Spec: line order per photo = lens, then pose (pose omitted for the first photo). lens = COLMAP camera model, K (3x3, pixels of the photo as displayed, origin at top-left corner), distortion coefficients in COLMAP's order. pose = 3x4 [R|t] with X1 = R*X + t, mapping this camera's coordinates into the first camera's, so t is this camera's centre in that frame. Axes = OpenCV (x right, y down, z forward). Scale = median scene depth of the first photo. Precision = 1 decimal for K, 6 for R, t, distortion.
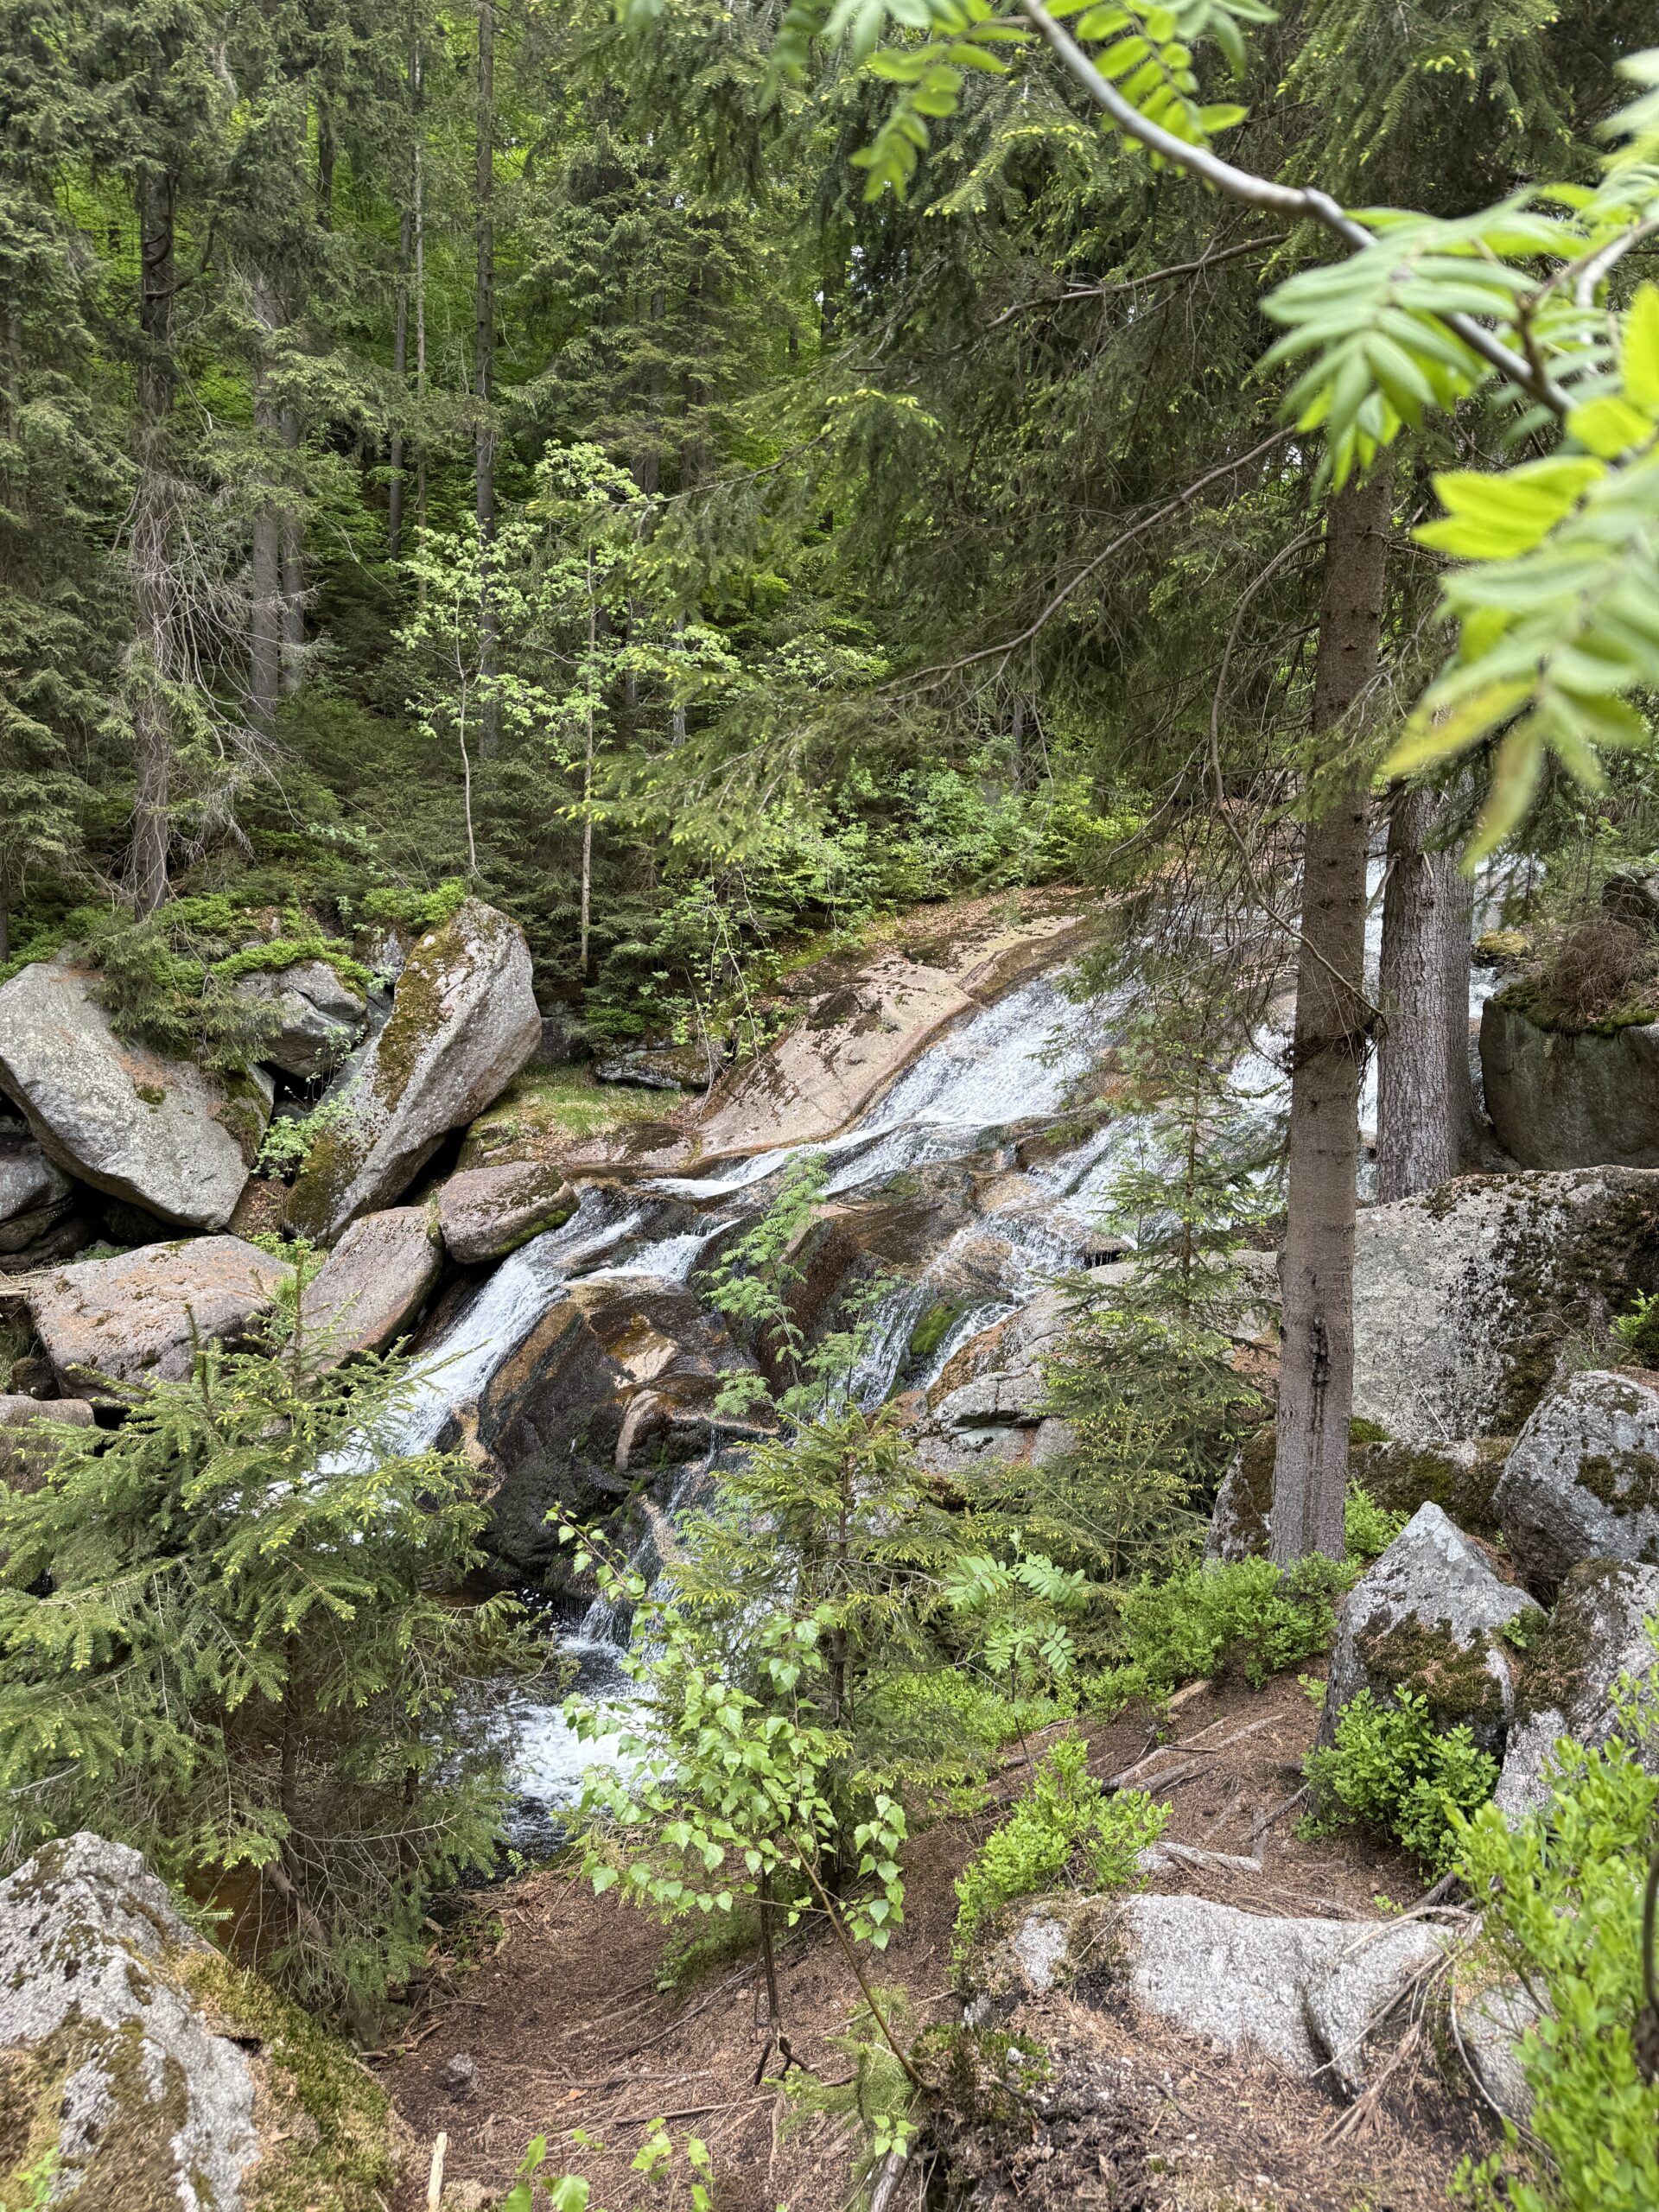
lens RADIAL K [[1551.8, 0, 827.1], [0, 1551.8, 1123.6], [0, 0, 1]] dist [-0.003648, -0.024156]
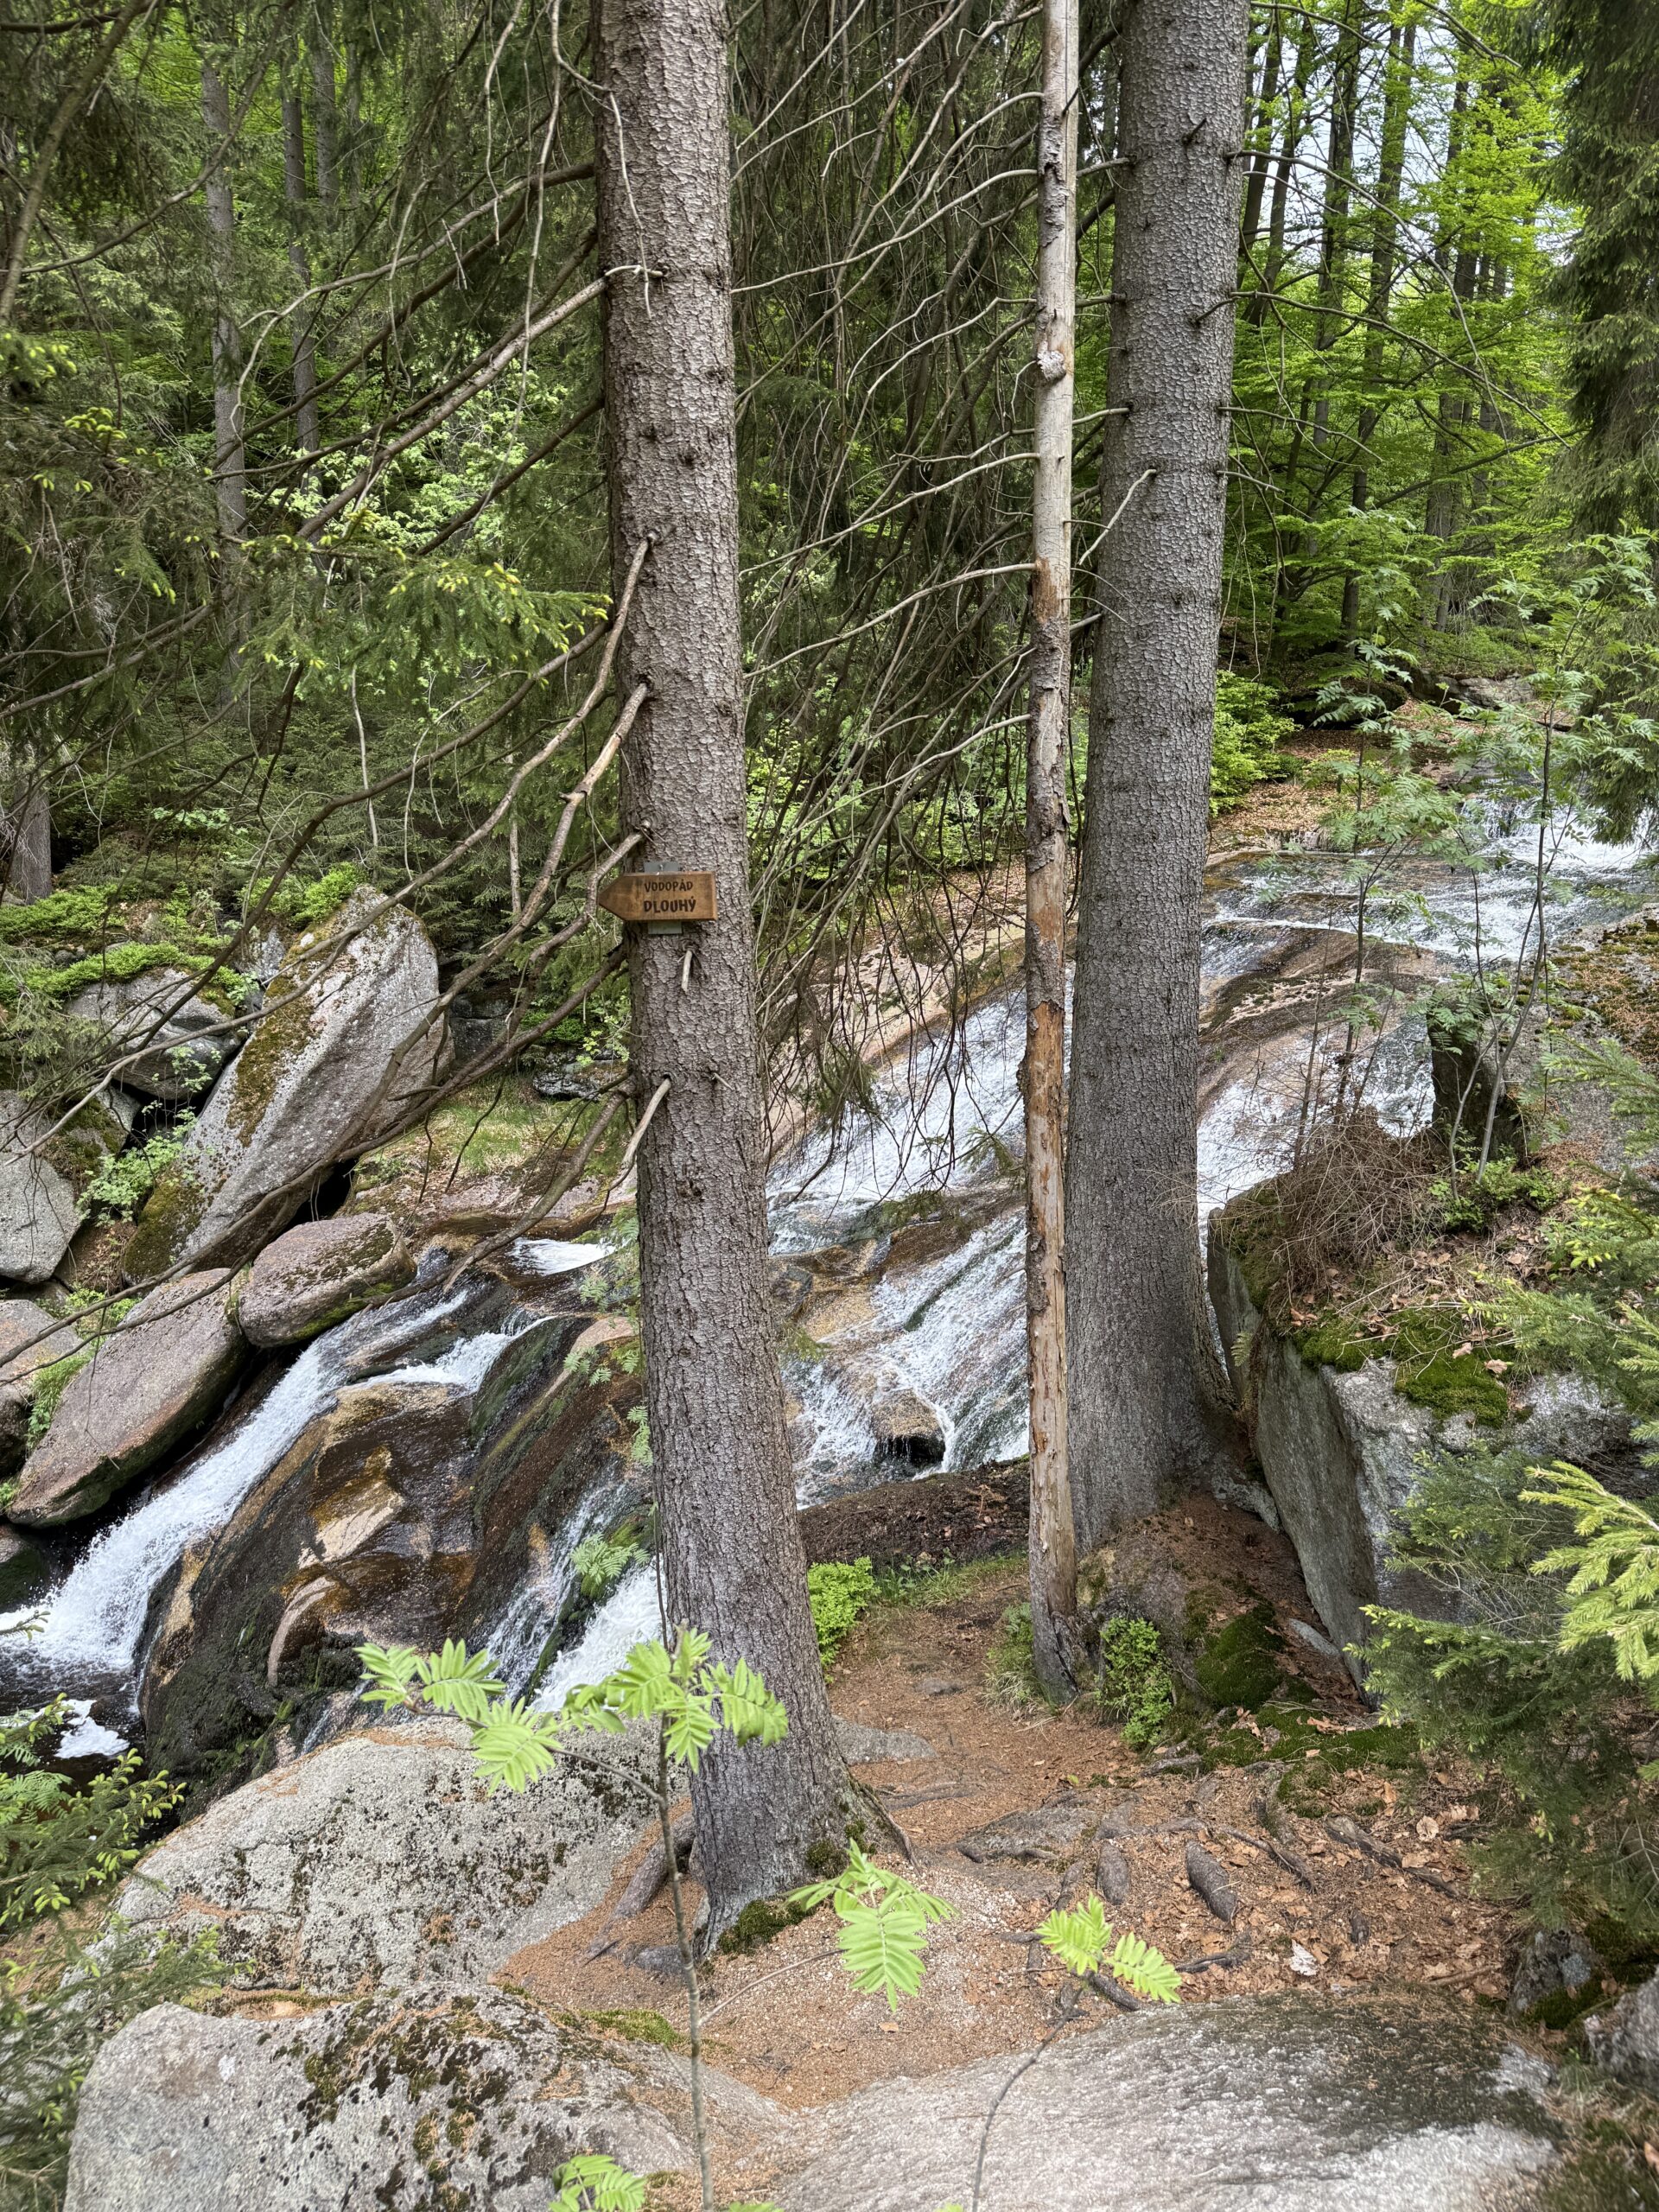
lens RADIAL K [[1551.8, 0, 831.0], [0, 1551.8, 1120.5], [0, 0, 1]] dist [-0.003648, -0.024156]
pose [[0.983614, 0.015167, -0.179649, 0.186210], [-0.005683, 0.998568, 0.053193, -0.067258], [0.180198, -0.051301, 0.982292, 0.213359]]
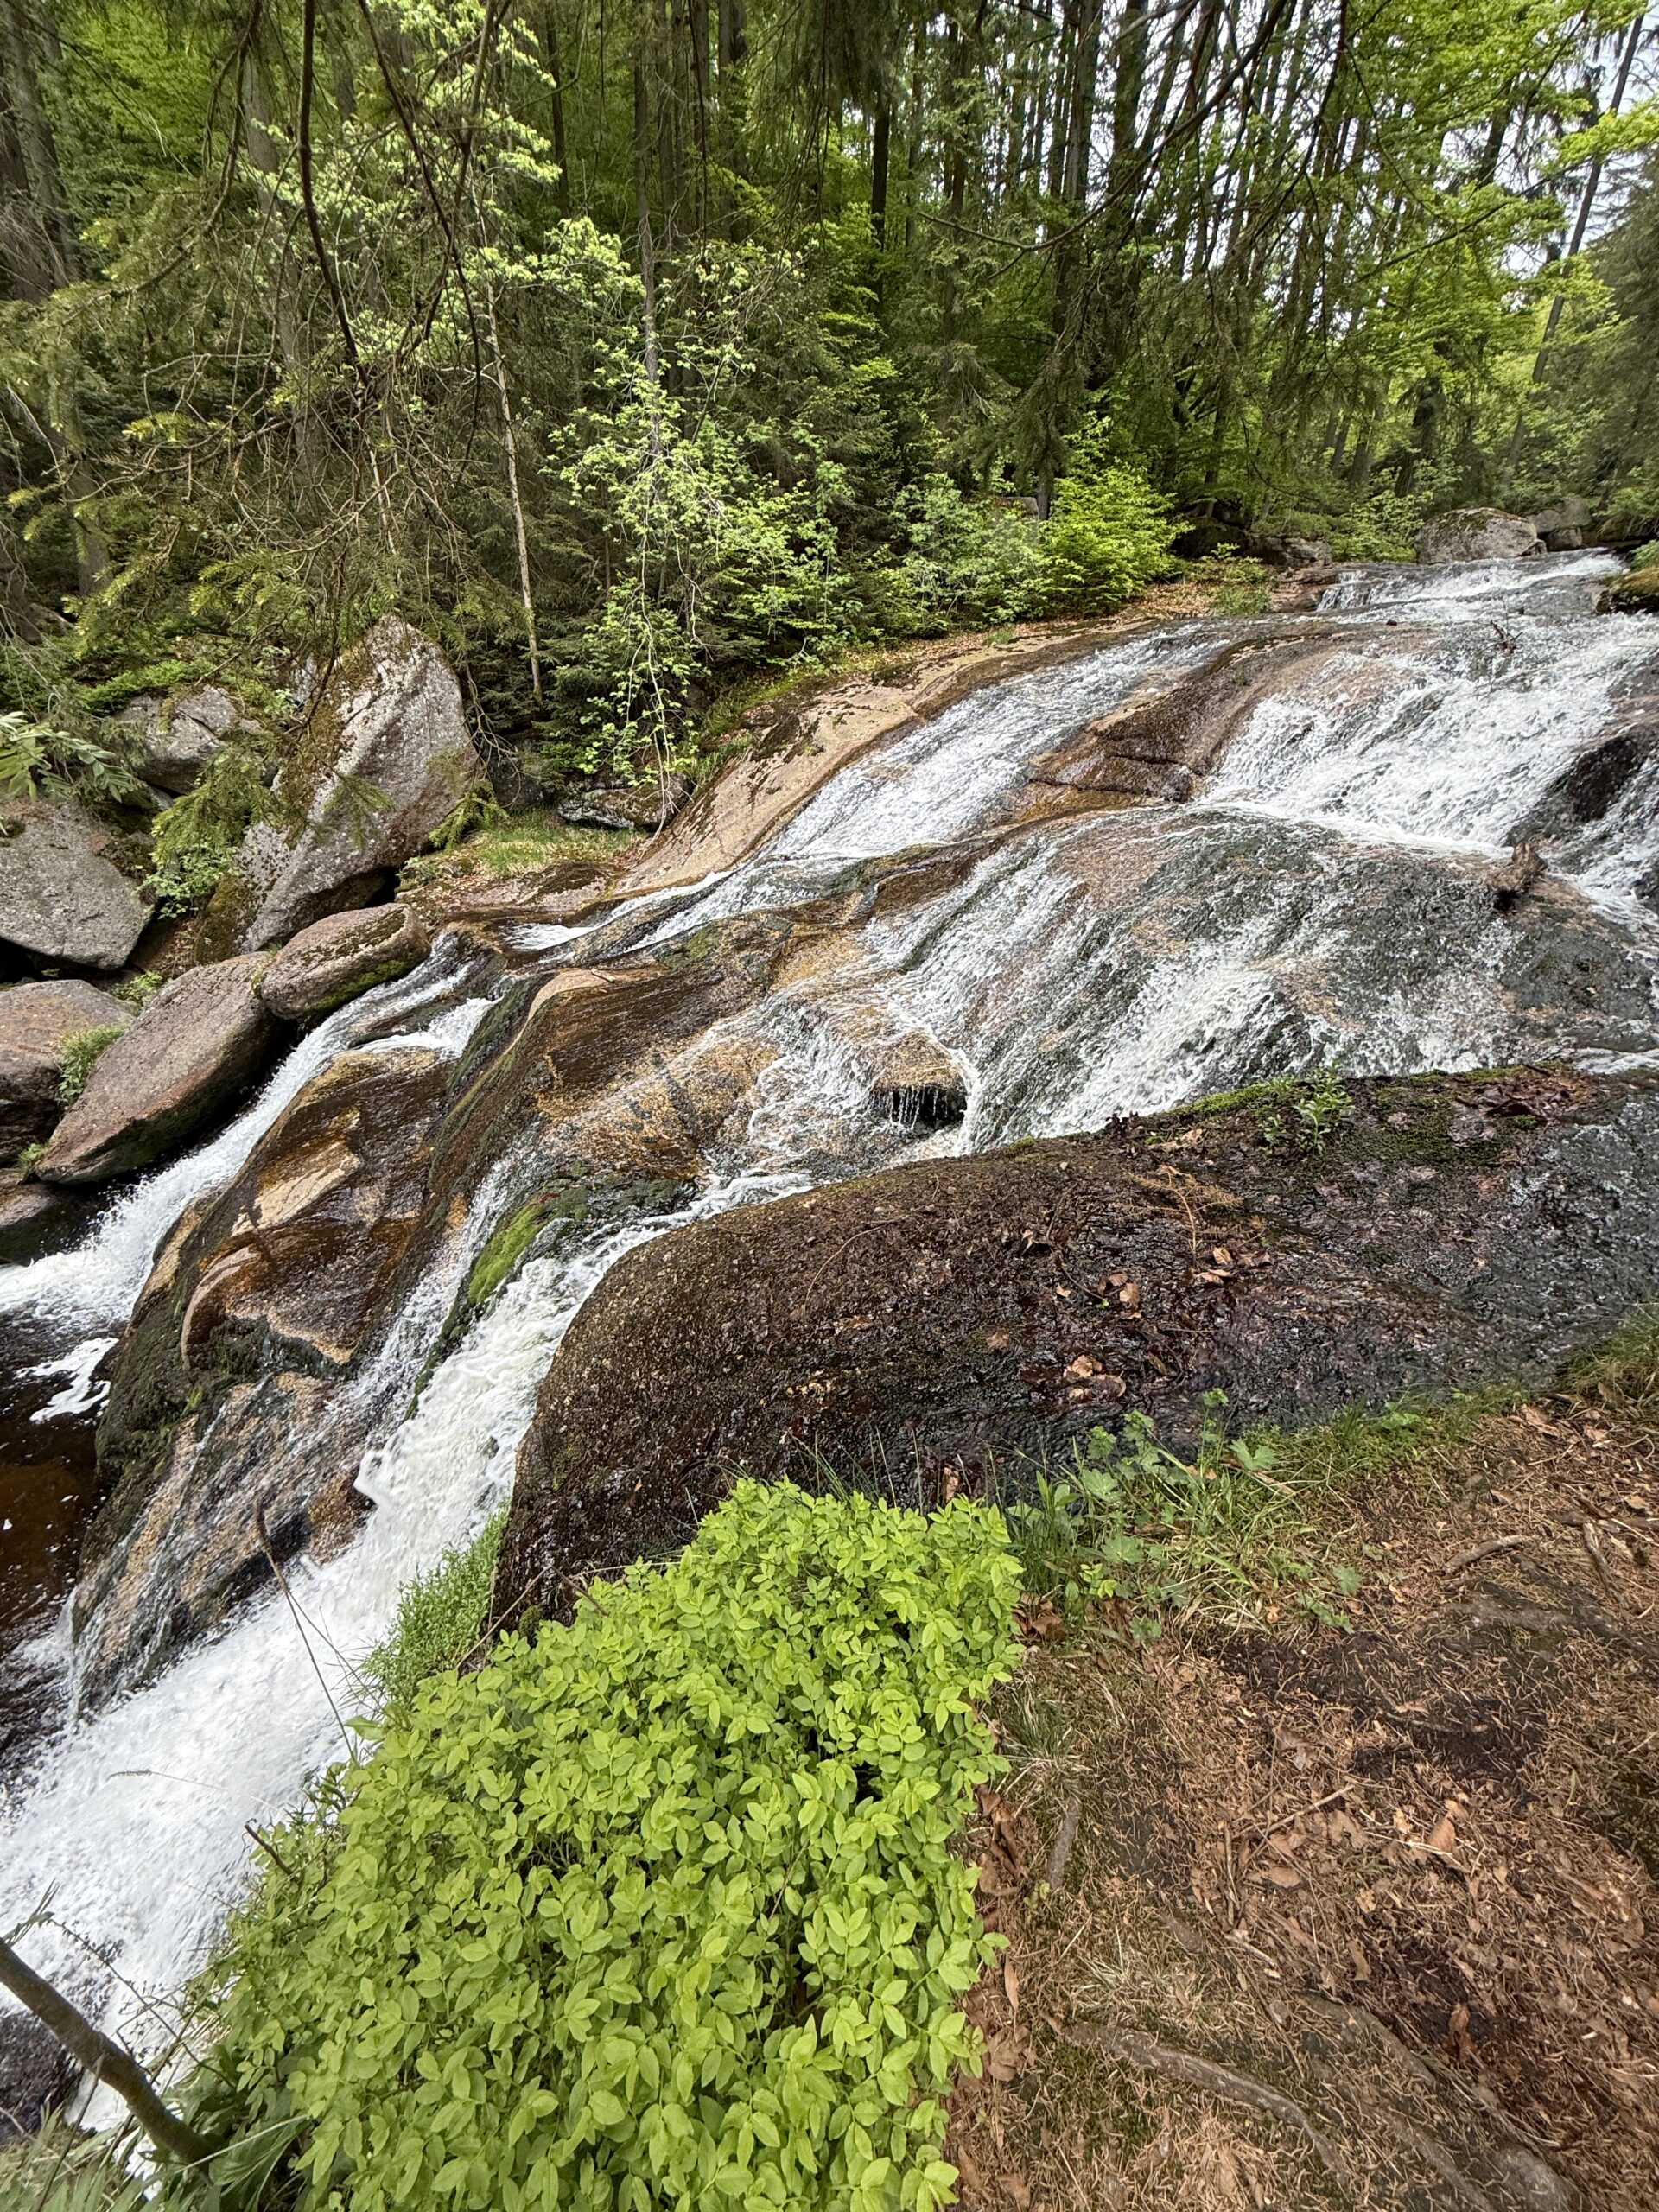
lens RADIAL K [[889.9, 0, 800.7], [0, 889.9, 1106.9], [0, 0, 1]] dist [0.001706, 0.000390]
pose [[0.982558, 0.049484, -0.179251, 0.134976], [-0.003438, 0.968613, 0.248549, 0.008866], [0.185924, -0.243597, 0.951889, 0.481183]]
